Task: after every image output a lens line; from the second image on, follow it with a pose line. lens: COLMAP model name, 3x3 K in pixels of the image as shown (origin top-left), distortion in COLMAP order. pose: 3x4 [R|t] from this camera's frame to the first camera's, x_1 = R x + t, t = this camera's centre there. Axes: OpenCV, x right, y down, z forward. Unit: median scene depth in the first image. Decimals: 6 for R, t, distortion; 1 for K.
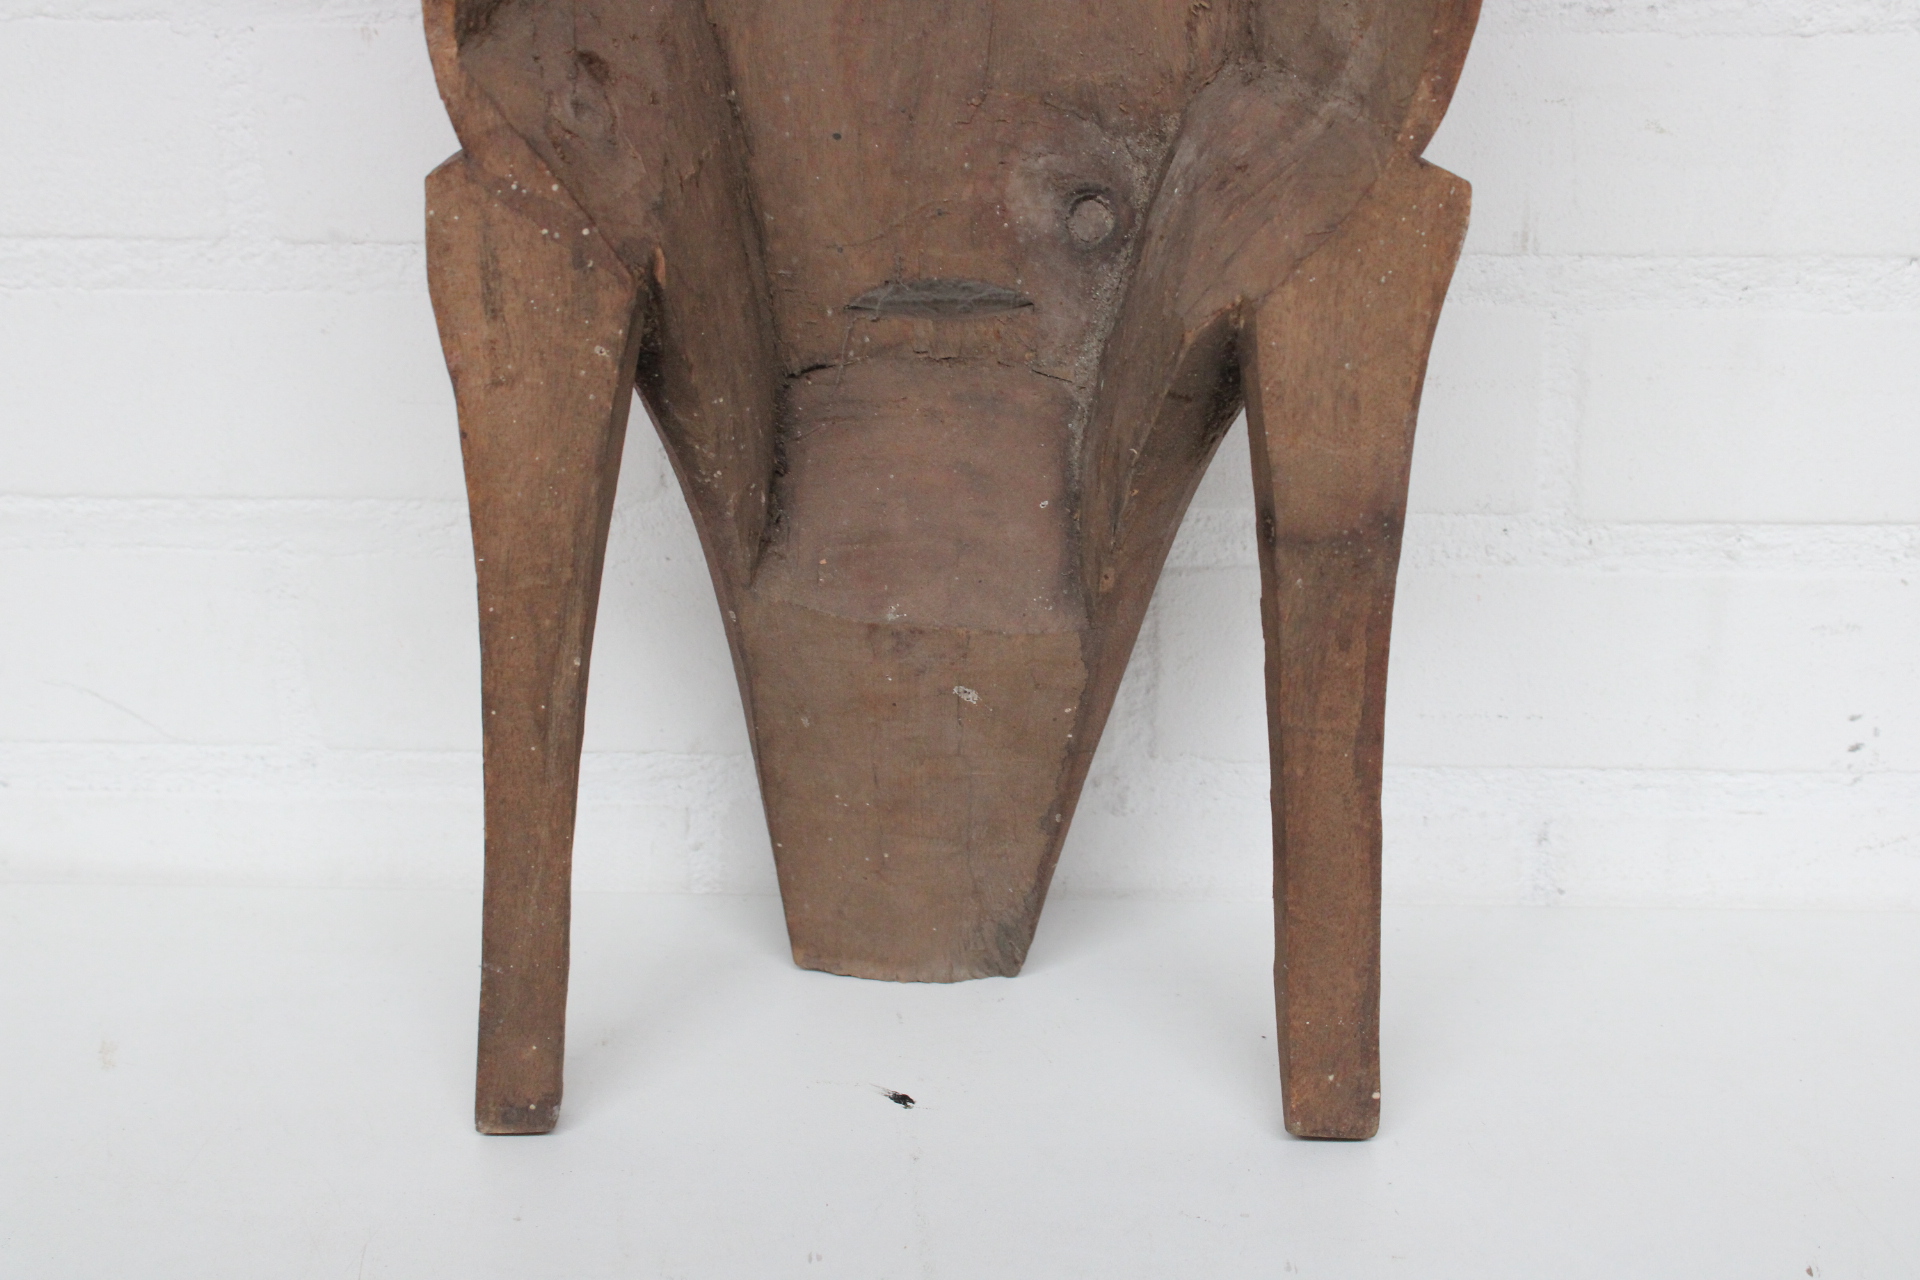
lens RADIAL K [[2800.5, 0, 952.6], [0, 2800.5, 634.6], [0, 0, 1]] dist [-0.024638, 0.000000]
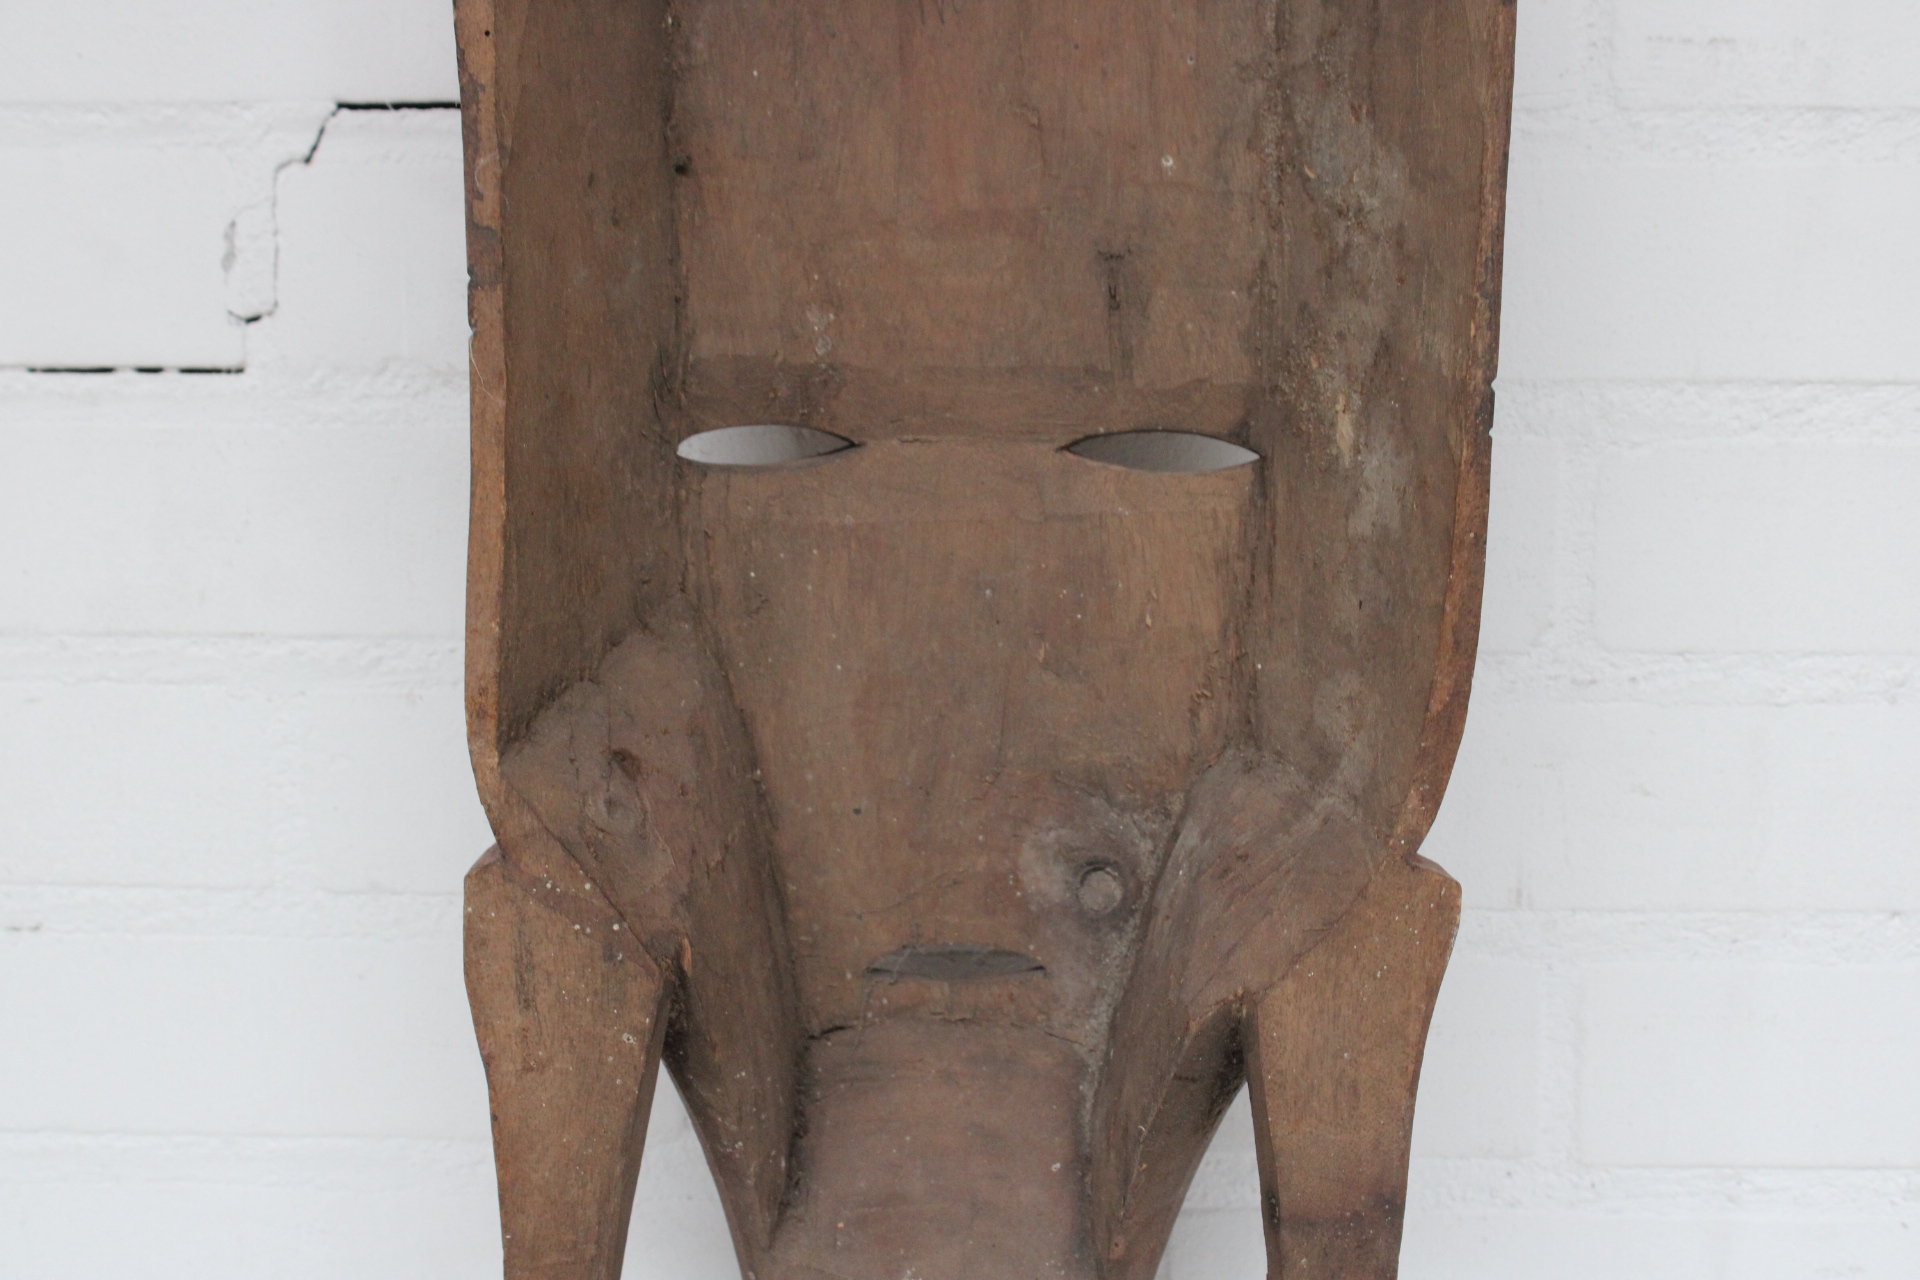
lens RADIAL K [[2800.5, 0, 954.2], [0, 2800.5, 628.1], [0, 0, 1]] dist [-0.024638, 0.000000]
pose [[0.999964, 0.000796, -0.008504, 0.003931], [-0.002188, 0.986291, -0.165000, -0.073577], [0.008256, 0.165013, 0.986257, -0.046380]]
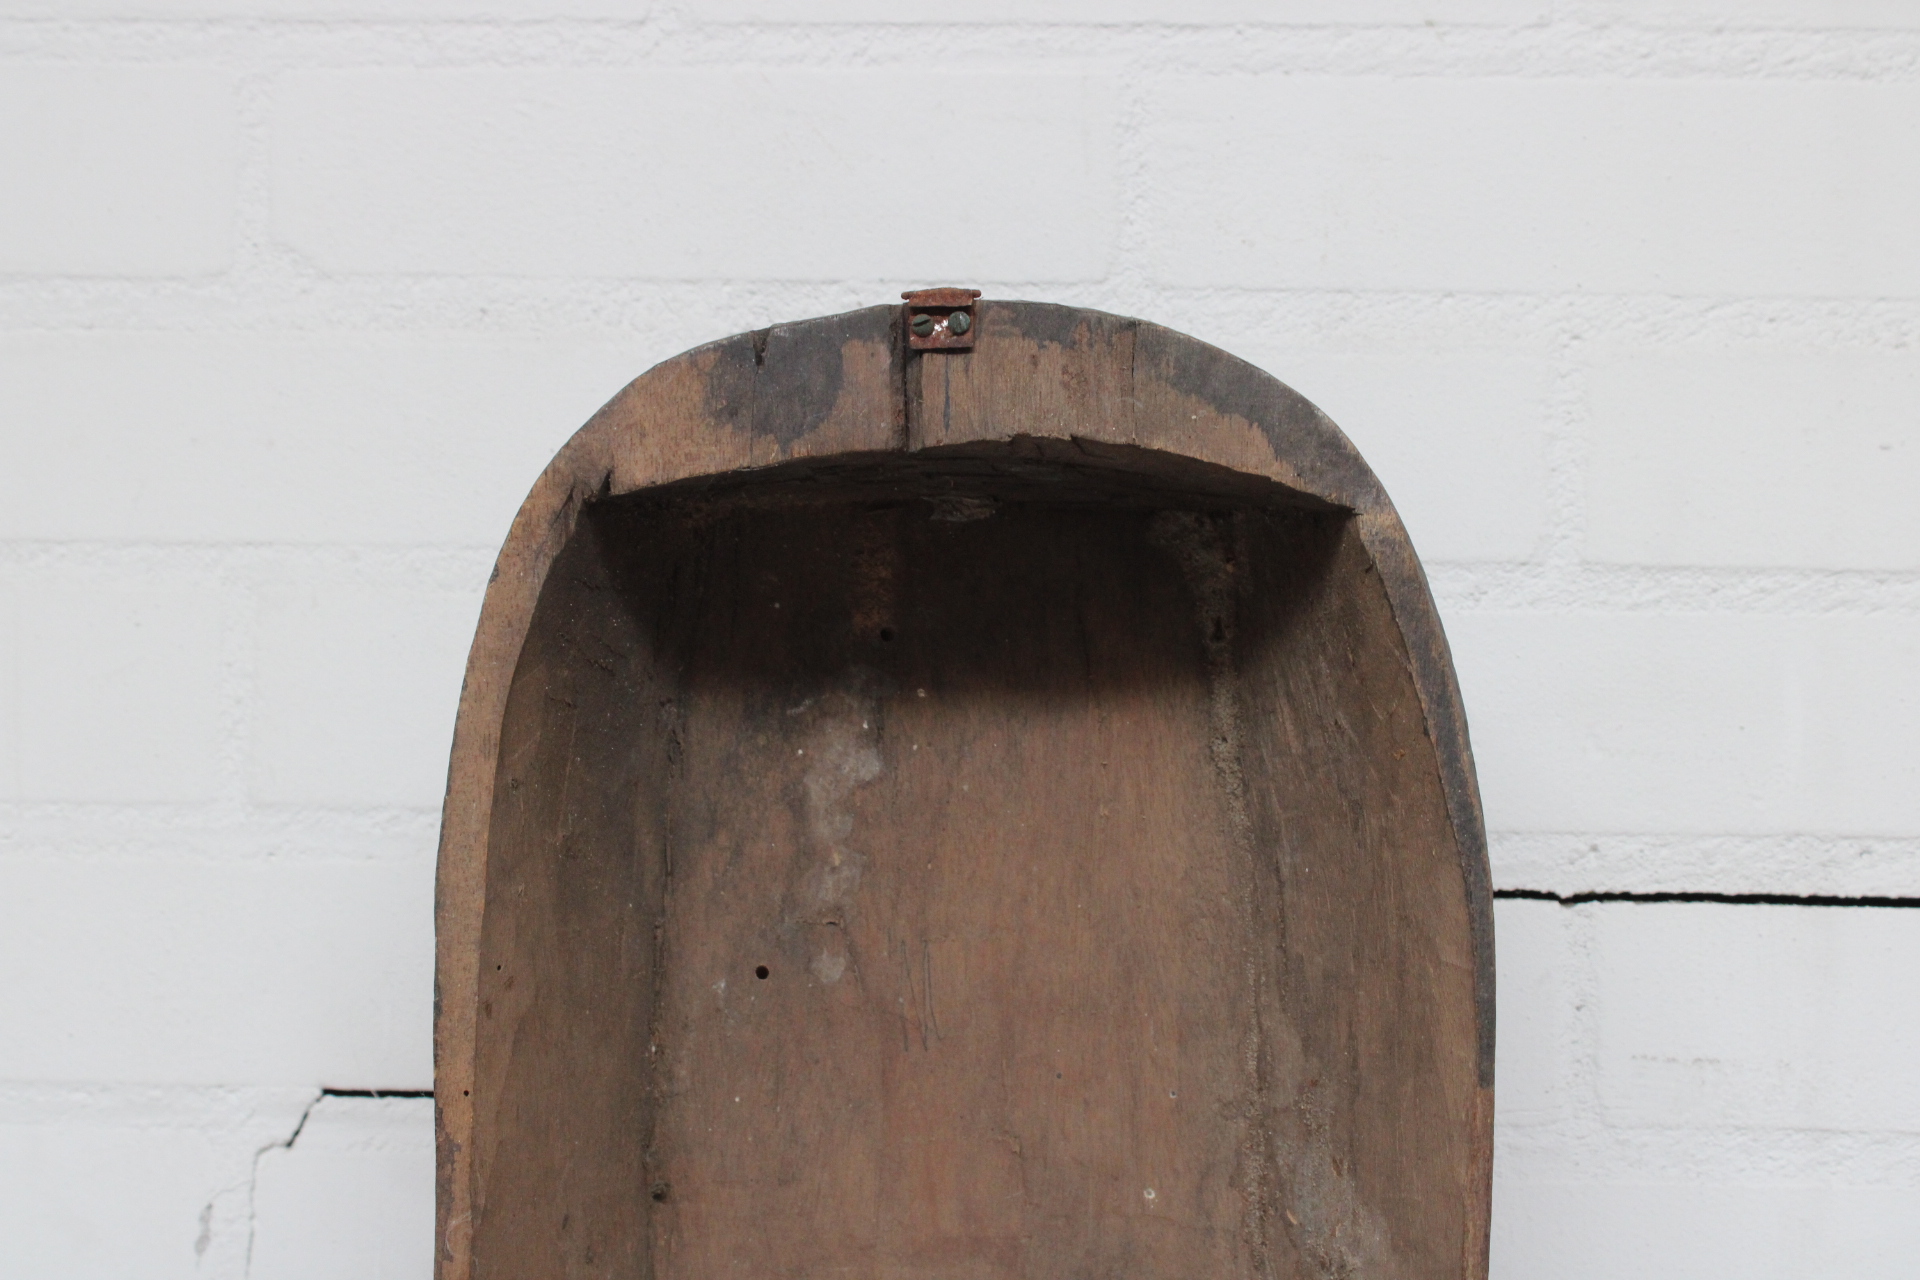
lens RADIAL K [[2800.5, 0, 954.0], [0, 2800.5, 631.7], [0, 0, 1]] dist [-0.024638, 0.000000]
pose [[0.999715, 0.016615, -0.017133, 0.015984], [-0.022068, 0.916906, -0.398492, -0.190303], [0.009088, 0.398757, 0.917012, -0.076584]]
